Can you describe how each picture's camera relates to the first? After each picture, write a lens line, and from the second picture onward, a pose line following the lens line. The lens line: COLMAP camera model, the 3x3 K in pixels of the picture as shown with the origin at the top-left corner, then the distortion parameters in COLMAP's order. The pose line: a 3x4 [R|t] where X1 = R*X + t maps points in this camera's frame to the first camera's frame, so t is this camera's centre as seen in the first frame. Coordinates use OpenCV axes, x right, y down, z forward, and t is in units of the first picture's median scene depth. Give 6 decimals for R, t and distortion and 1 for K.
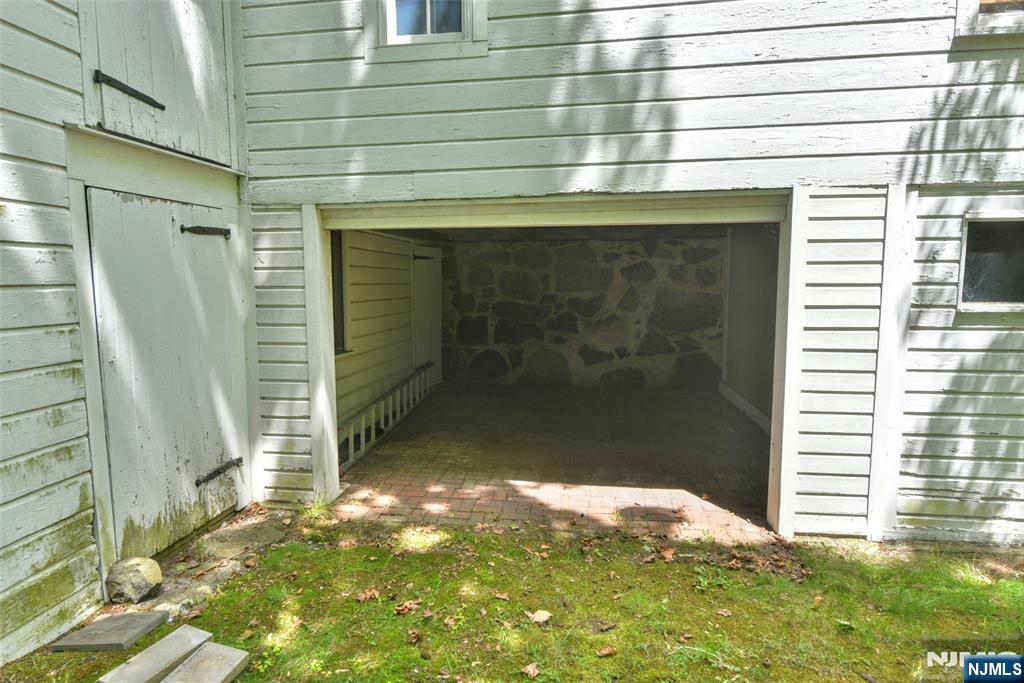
lens RADIAL K [[600.4, 0, 510.9], [0, 600.4, 343.4], [0, 0, 1]] dist [-0.007054, 0.000744]
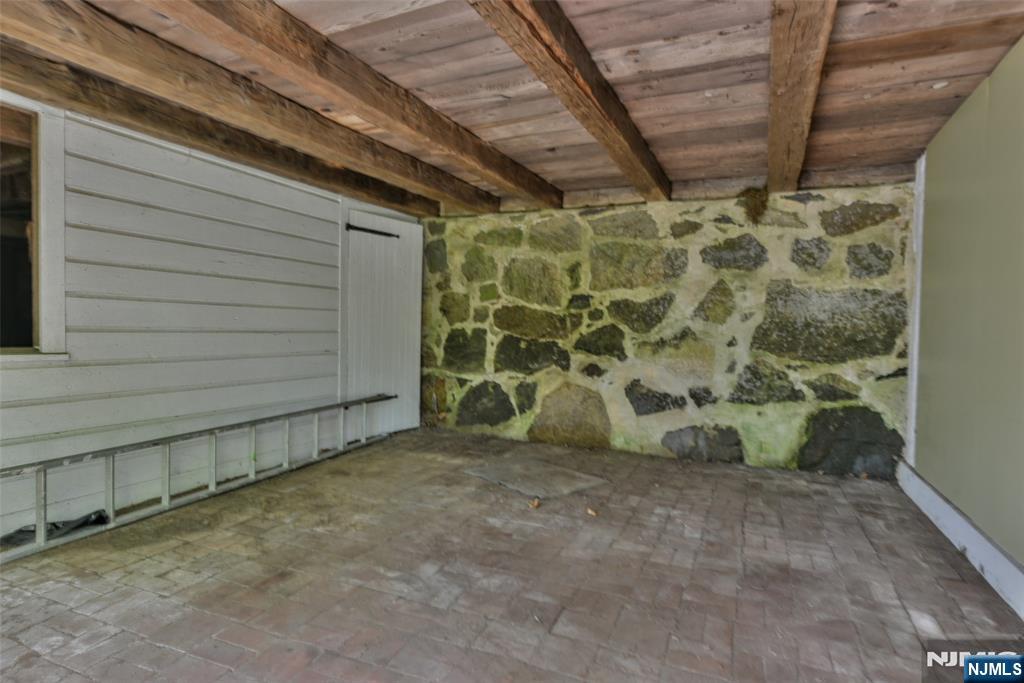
lens RADIAL K [[569.5, 0, 508.3], [0, 569.5, 341.6], [0, 0, 1]] dist [-0.004052, -0.001609]
pose [[0.959105, 0.028569, -0.281605, 0.160383], [-0.050963, 0.996064, -0.072521, 0.011786], [0.278425, 0.083906, 0.956786, 0.434330]]
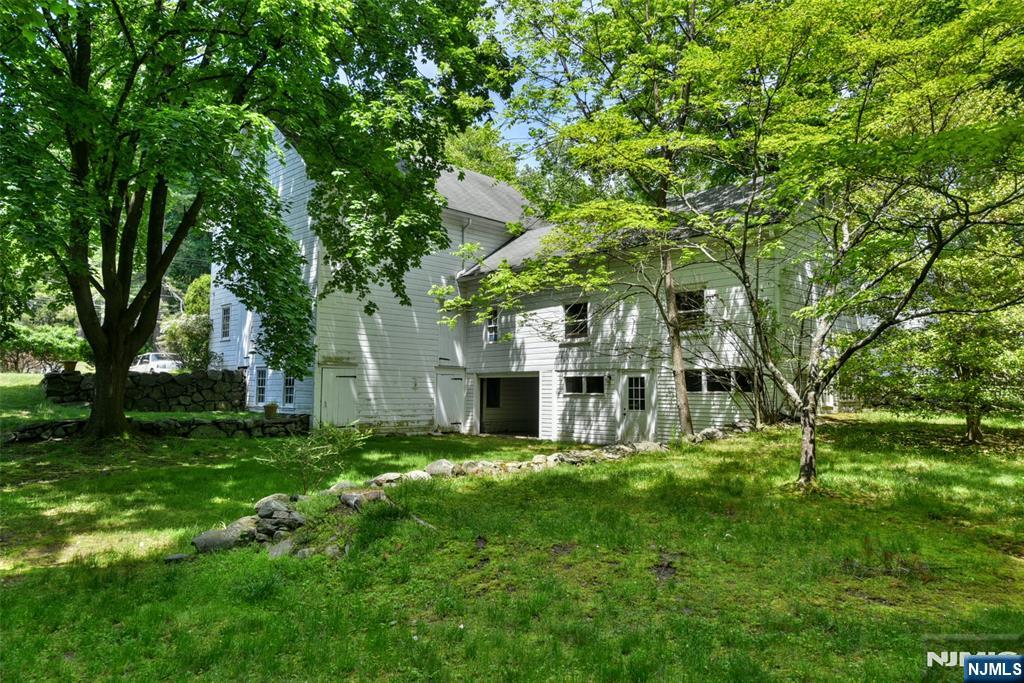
lens RADIAL K [[682.0, 0, 512.1], [0, 682.0, 340.4], [0, 0, 1]] dist [0.001036, 0.000725]
pose [[0.802703, -0.041033, -0.594966, 3.587696], [-0.068322, 0.984735, -0.160091, 0.423296], [0.592452, 0.169155, 0.787646, -3.647407]]
